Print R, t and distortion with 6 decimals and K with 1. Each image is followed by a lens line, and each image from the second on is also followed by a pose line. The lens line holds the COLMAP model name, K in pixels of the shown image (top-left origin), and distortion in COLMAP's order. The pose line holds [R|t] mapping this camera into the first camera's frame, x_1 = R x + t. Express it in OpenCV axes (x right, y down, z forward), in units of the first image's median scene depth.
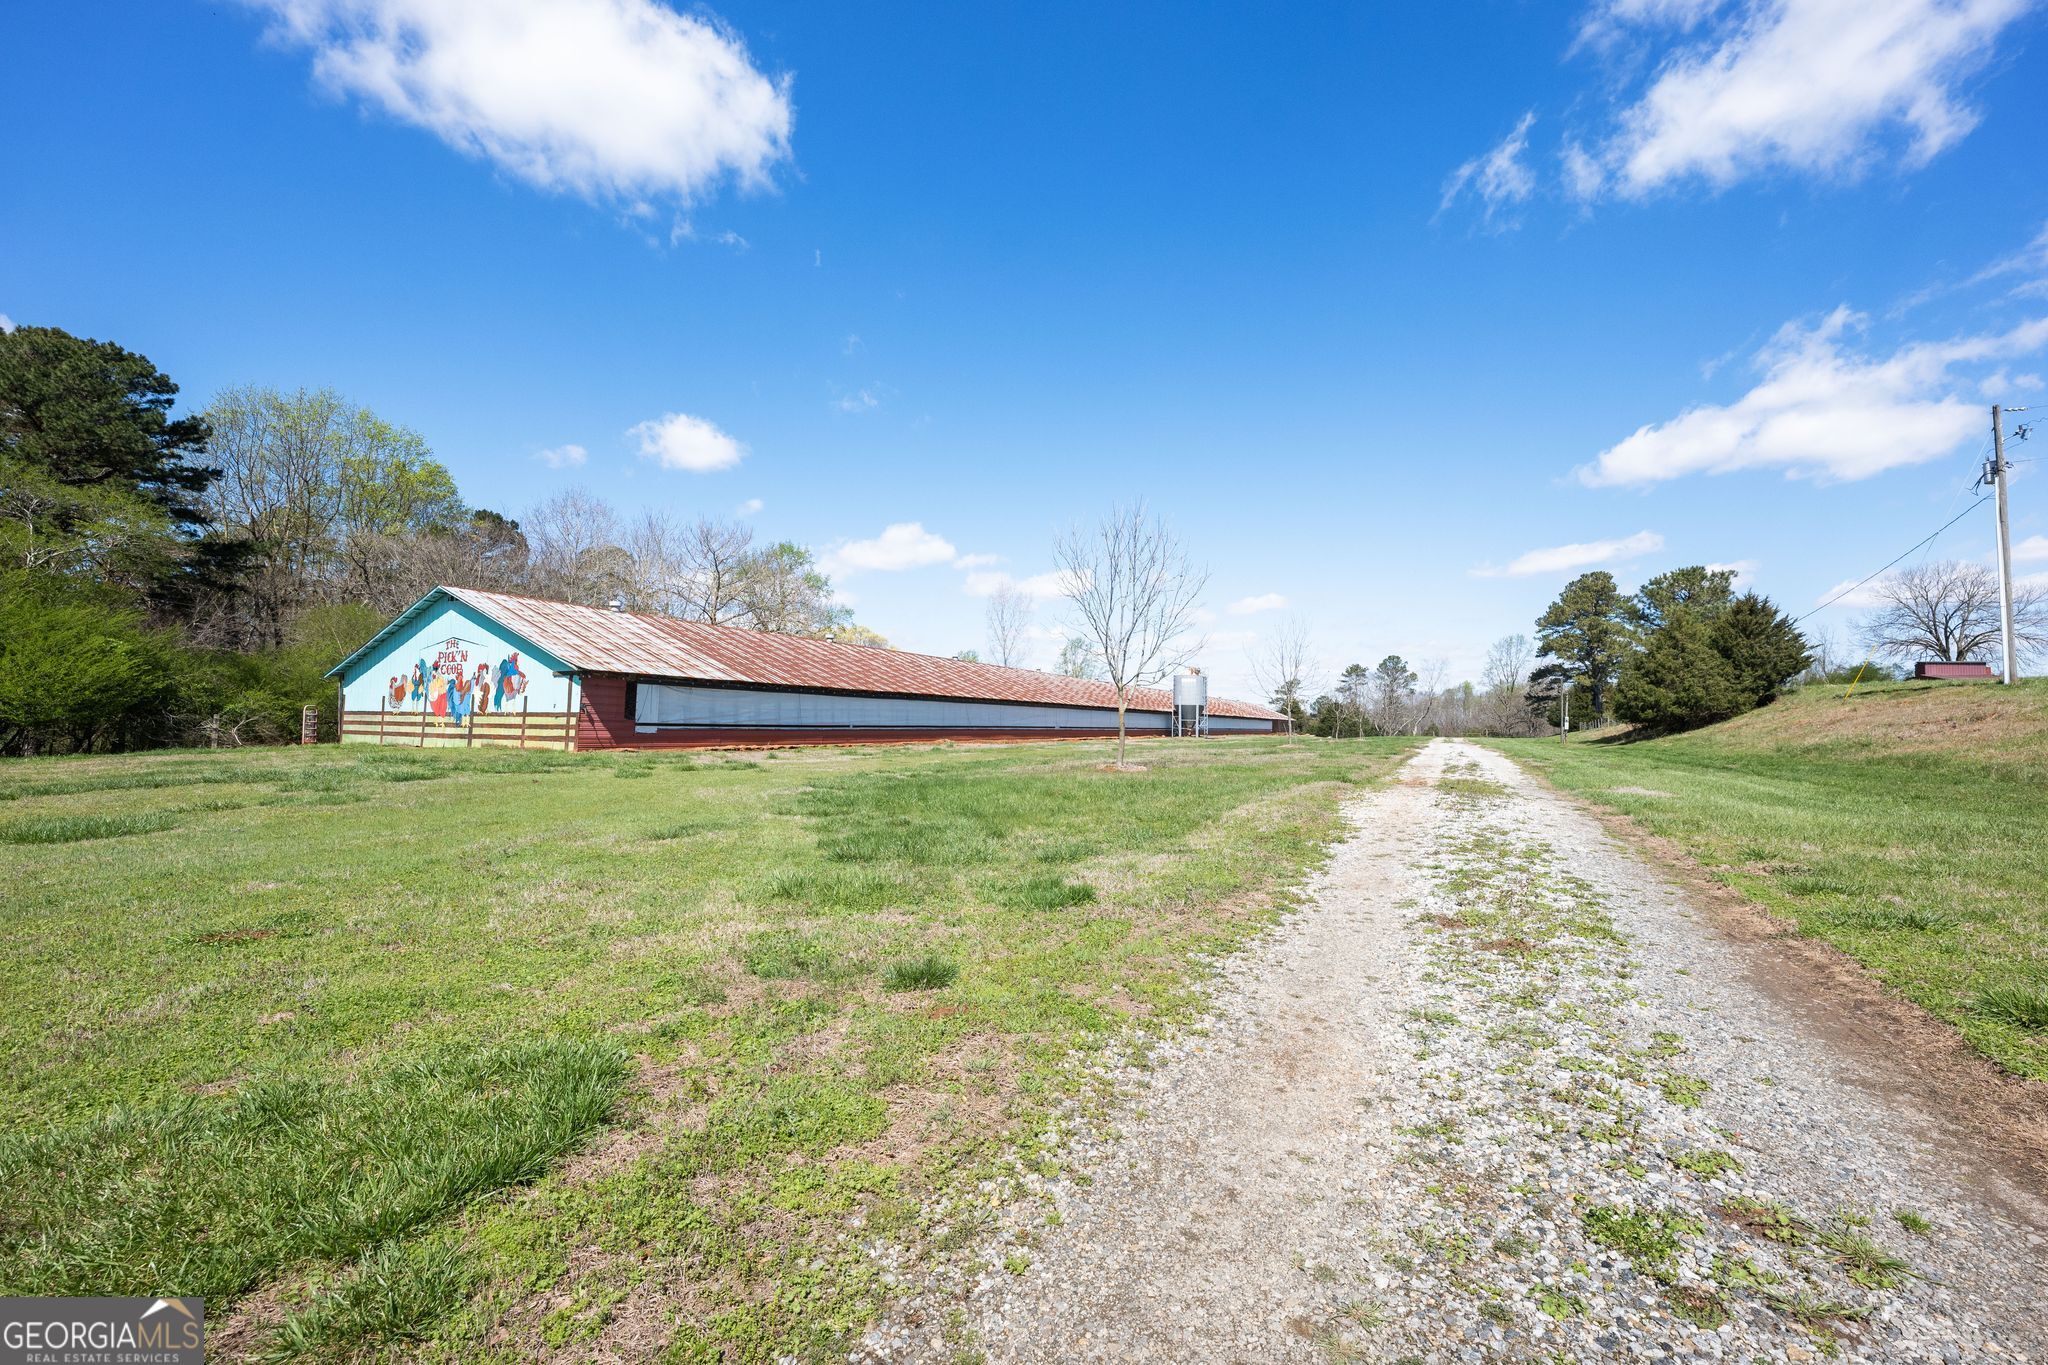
lens RADIAL K [[803.9, 0, 1024.0], [0, 803.9, 682.5], [0, 0, 1]] dist [-0.003573, -0.000142]
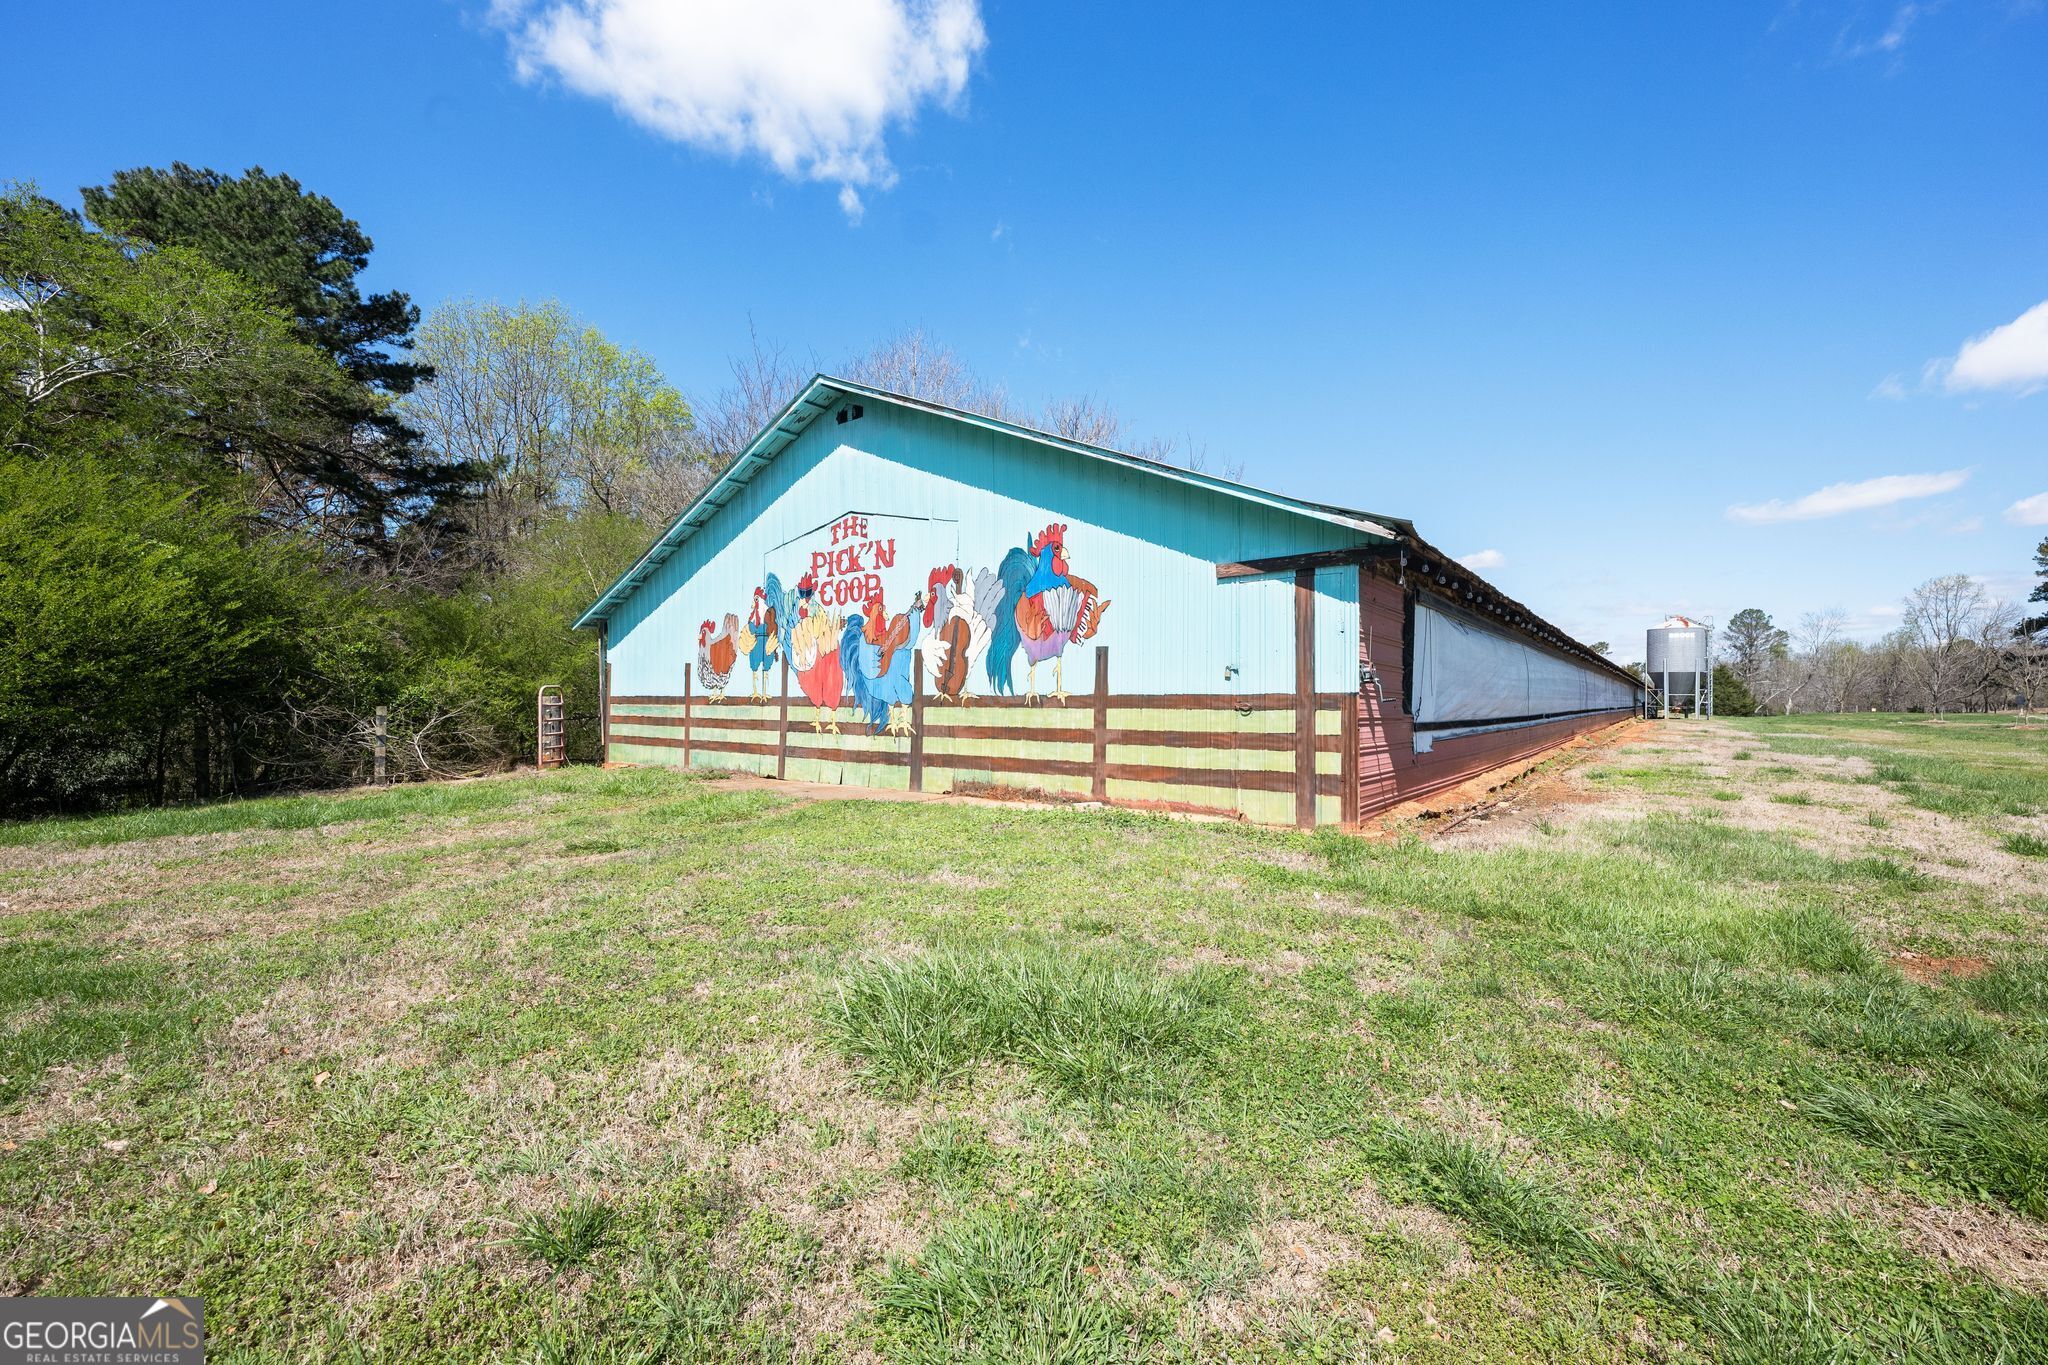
lens RADIAL K [[831.9, 0, 1031.1], [0, 831.9, 687.3], [0, 0, 1]] dist [-0.002675, -0.000323]
pose [[0.979487, -0.013263, -0.201072, -0.577458], [0.020226, 0.999263, 0.032616, 0.021786], [0.200491, -0.036013, 0.979033, 0.647924]]
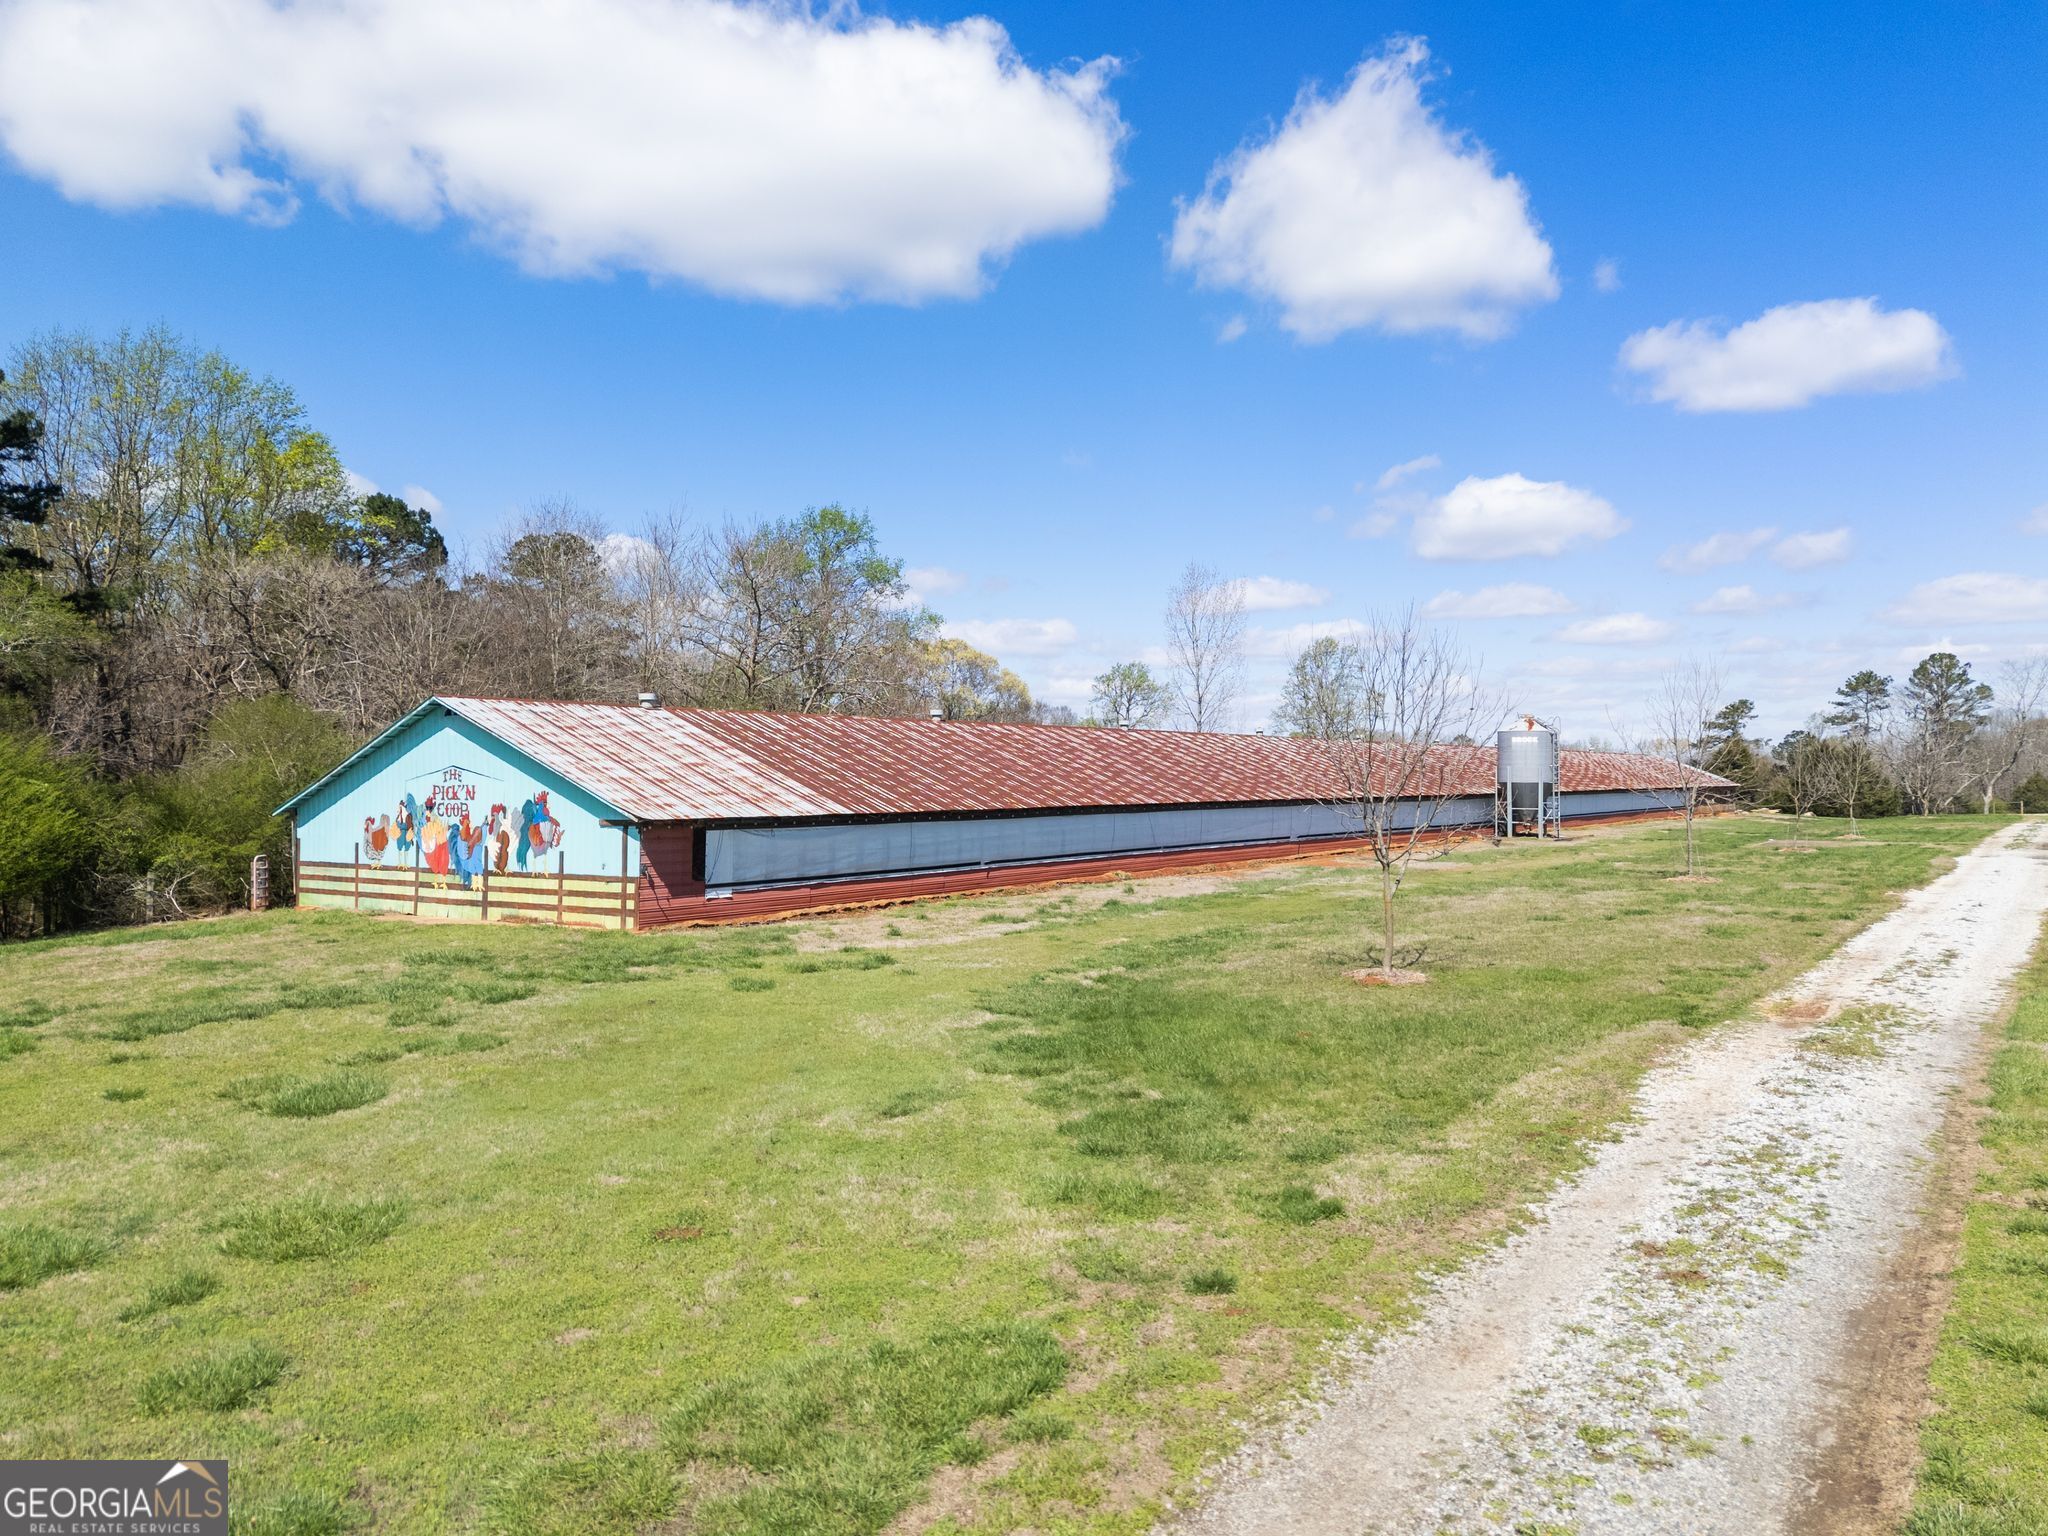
lens RADIAL K [[1433.2, 0, 1032.4], [0, 1433.2, 762.9], [0, 0, 1]] dist [0.063830, -0.064483]
pose [[0.990487, -0.017093, -0.136539, -0.013299], [0.022526, 0.999011, 0.038347, -0.104256], [0.135749, -0.041057, 0.989892, -0.241537]]
